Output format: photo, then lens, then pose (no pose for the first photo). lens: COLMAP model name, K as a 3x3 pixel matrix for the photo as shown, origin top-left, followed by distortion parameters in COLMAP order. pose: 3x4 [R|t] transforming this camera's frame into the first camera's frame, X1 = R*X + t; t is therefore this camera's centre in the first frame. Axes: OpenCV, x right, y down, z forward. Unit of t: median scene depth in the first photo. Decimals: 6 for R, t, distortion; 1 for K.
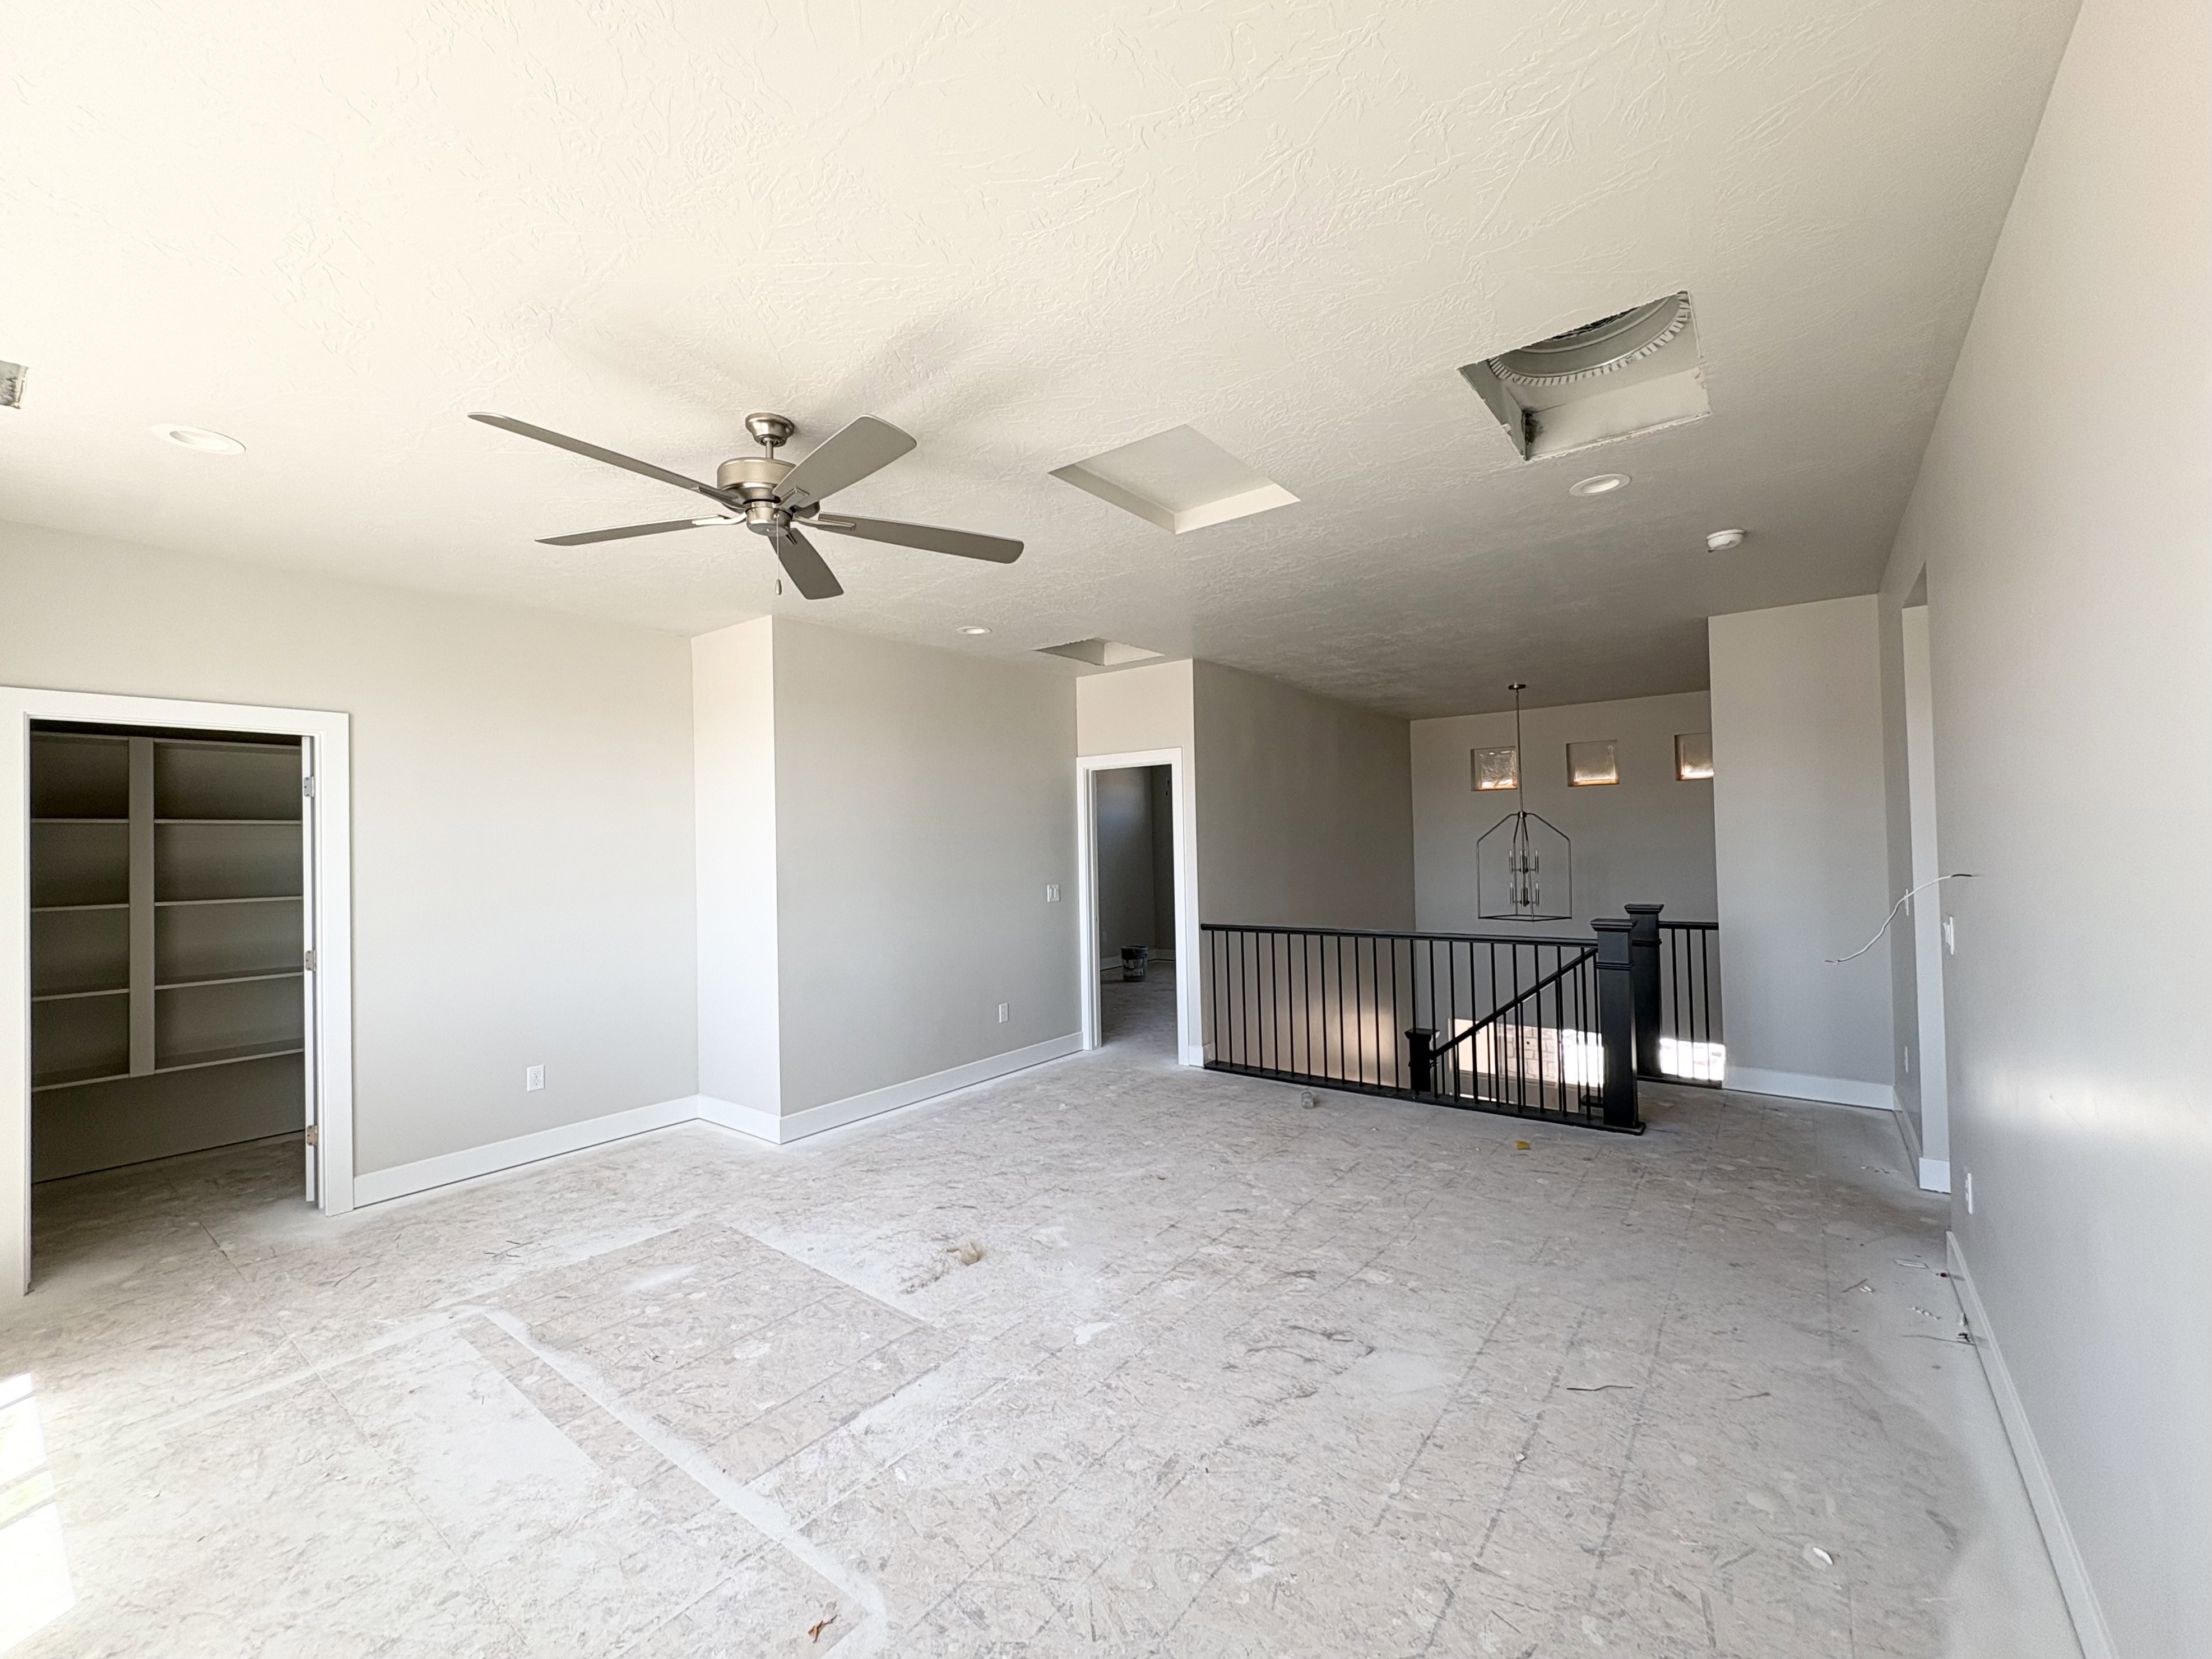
lens RADIAL K [[905.0, 0, 1105.9], [0, 905.0, 828.6], [0, 0, 1]] dist [0.000645, 0.000164]
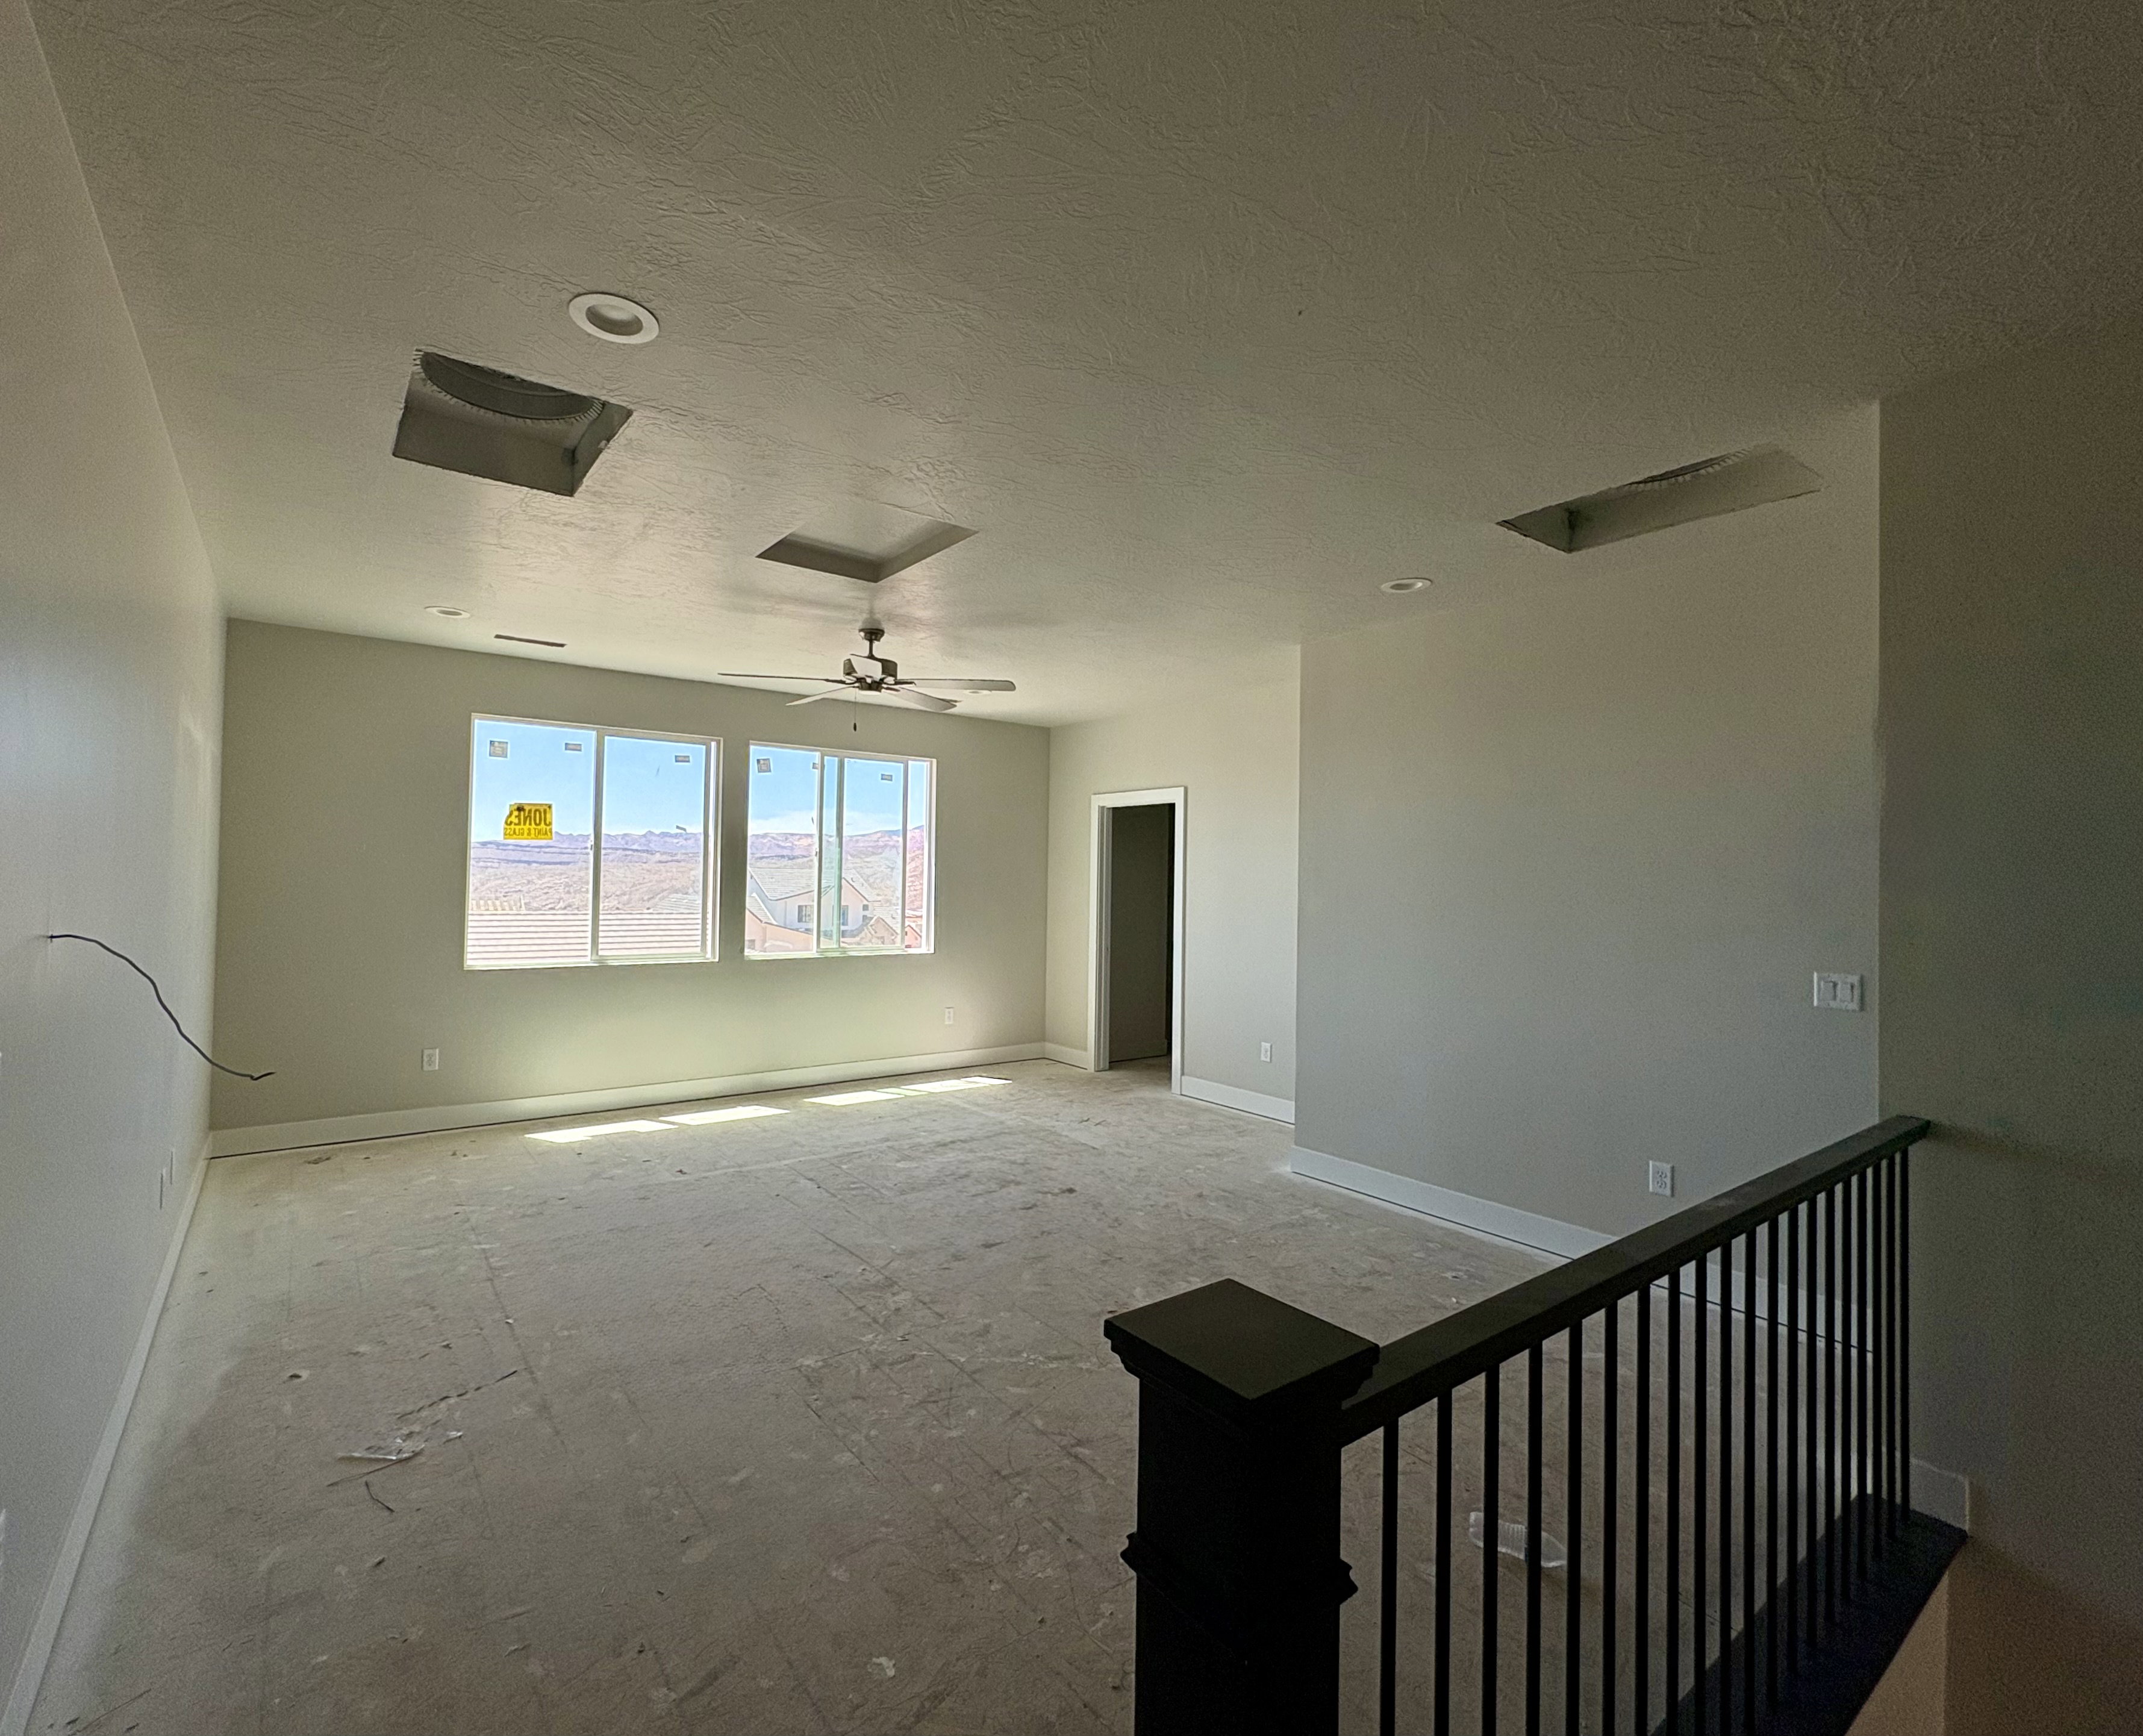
lens RADIAL K [[996.2, 0, 1067.3], [0, 996.2, 867.3], [0, 0, 1]] dist [-0.000424, -0.000201]
pose [[-0.268021, 0.007708, -0.963382, 1.008103], [0.005089, 0.999965, 0.006585, -0.009723], [0.963400, -0.003137, -0.268051, 1.325572]]
